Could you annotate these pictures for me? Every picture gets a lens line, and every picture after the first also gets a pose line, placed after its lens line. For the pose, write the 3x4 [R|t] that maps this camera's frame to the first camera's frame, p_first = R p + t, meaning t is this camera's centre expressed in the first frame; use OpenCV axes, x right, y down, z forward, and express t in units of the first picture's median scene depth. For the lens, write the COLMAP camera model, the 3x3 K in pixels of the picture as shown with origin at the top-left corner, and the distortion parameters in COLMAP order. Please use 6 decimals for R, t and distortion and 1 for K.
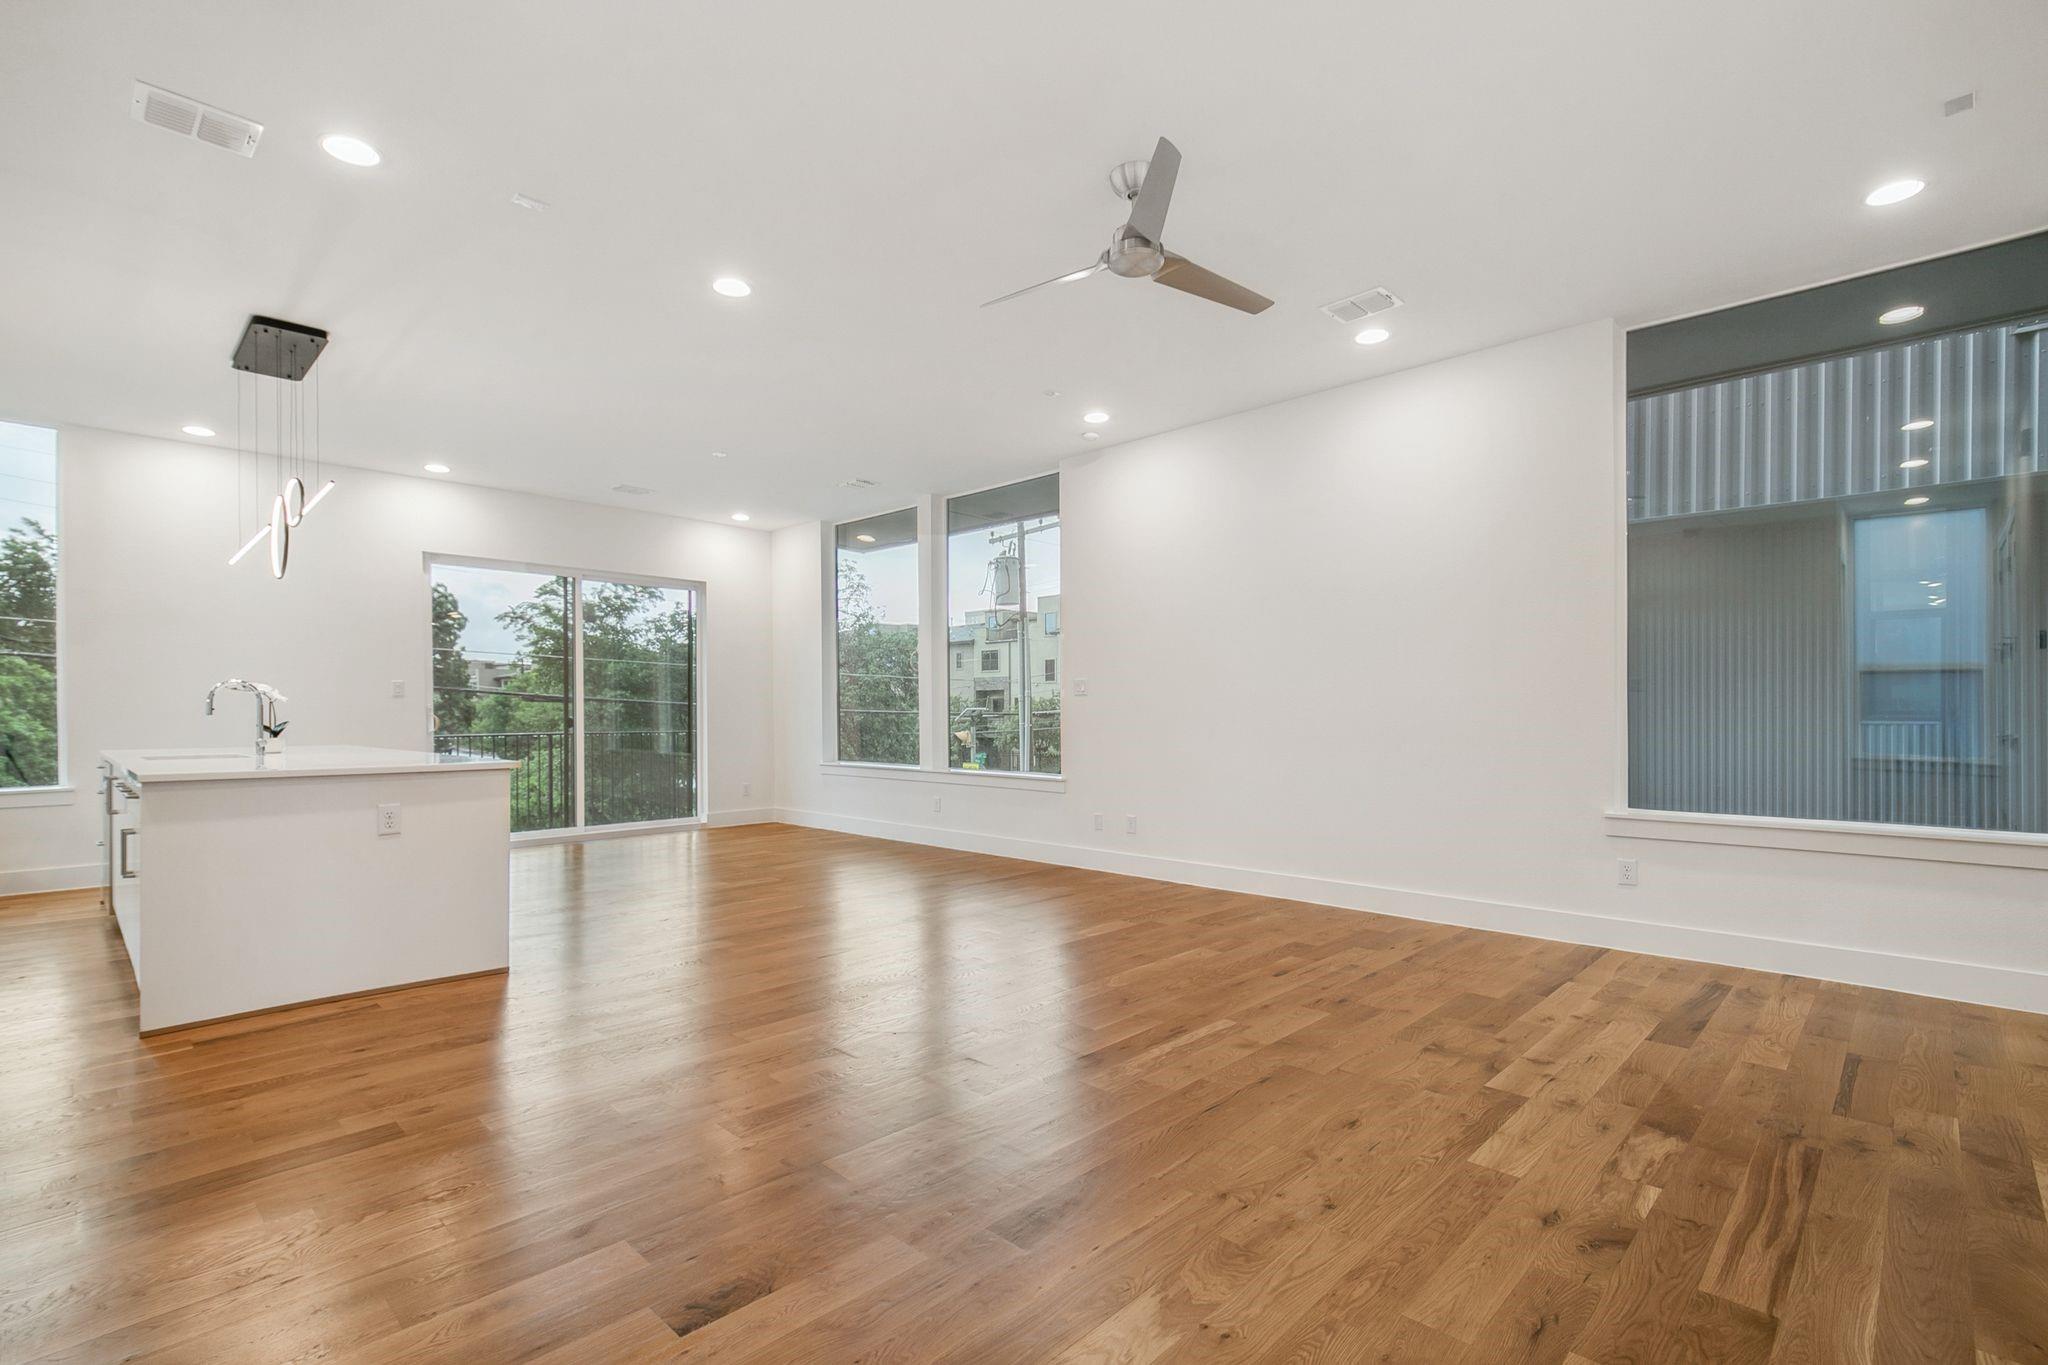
lens RADIAL K [[932.0, 0, 1018.5], [0, 932.0, 711.7], [0, 0, 1]] dist [0.008921, -0.000107]
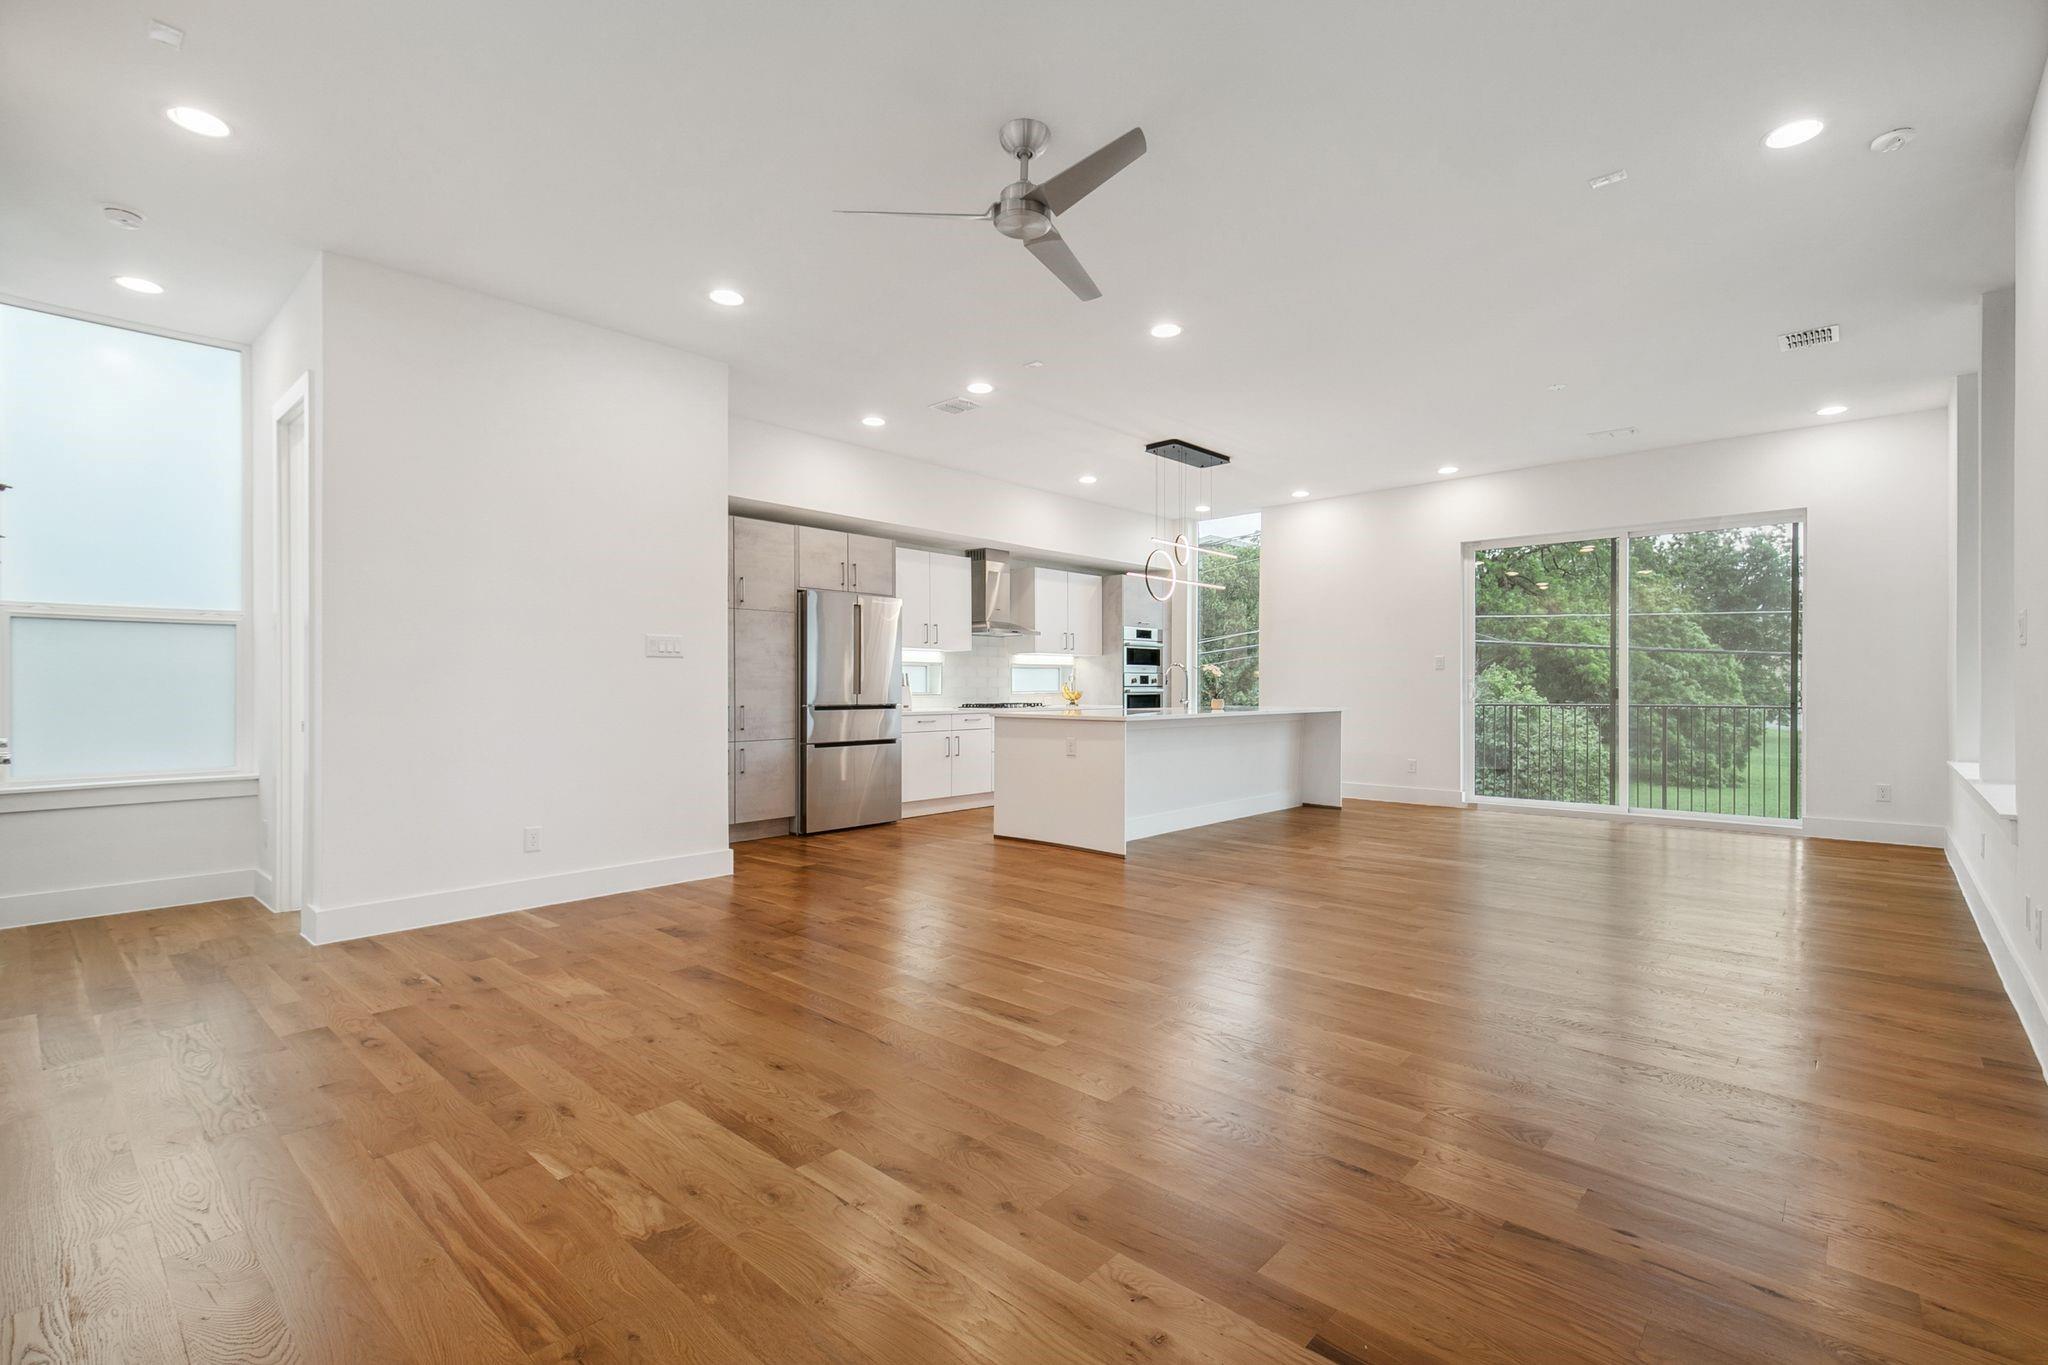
lens RADIAL K [[930.1, 0, 1021.3], [0, 930.1, 691.2], [0, 0, 1]] dist [0.015234, -0.006060]
pose [[0.030443, 0.007493, -0.999508, 1.056408], [0.000784, 0.999971, 0.007520, 0.004220], [0.999536, -0.001013, 0.030436, 0.925419]]
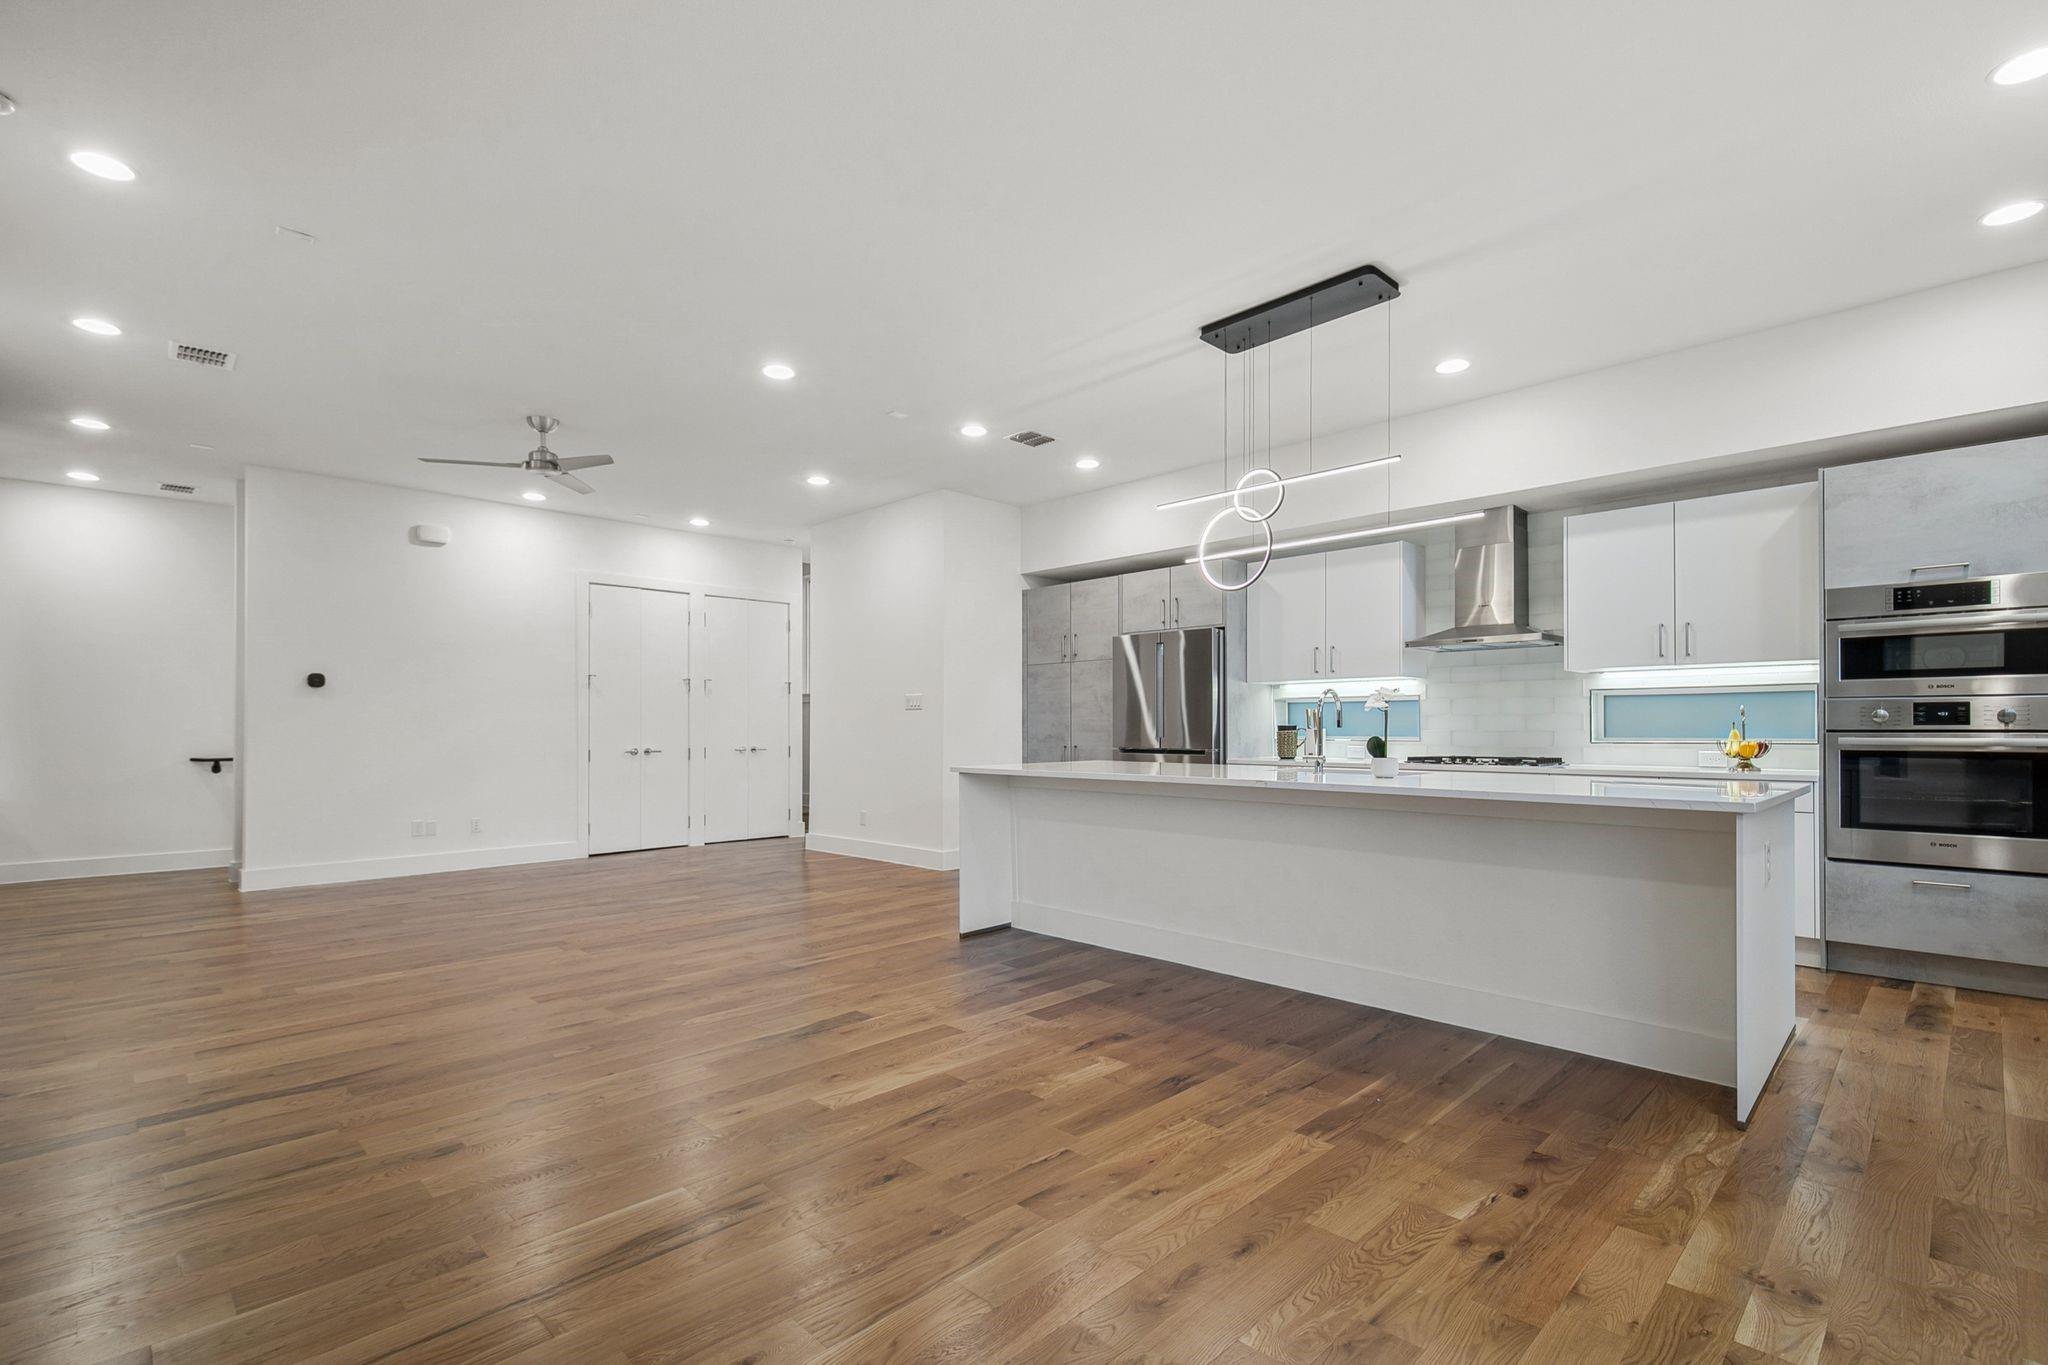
lens RADIAL K [[945.2, 0, 1002.6], [0, 945.2, 720.0], [0, 0, 1]] dist [0.011632, -0.000567]
pose [[-0.999325, 0.004718, 0.036429, -0.752721], [0.004420, 0.999956, -0.008268, 0.003386], [-0.036467, -0.008102, -0.999302, 2.602472]]
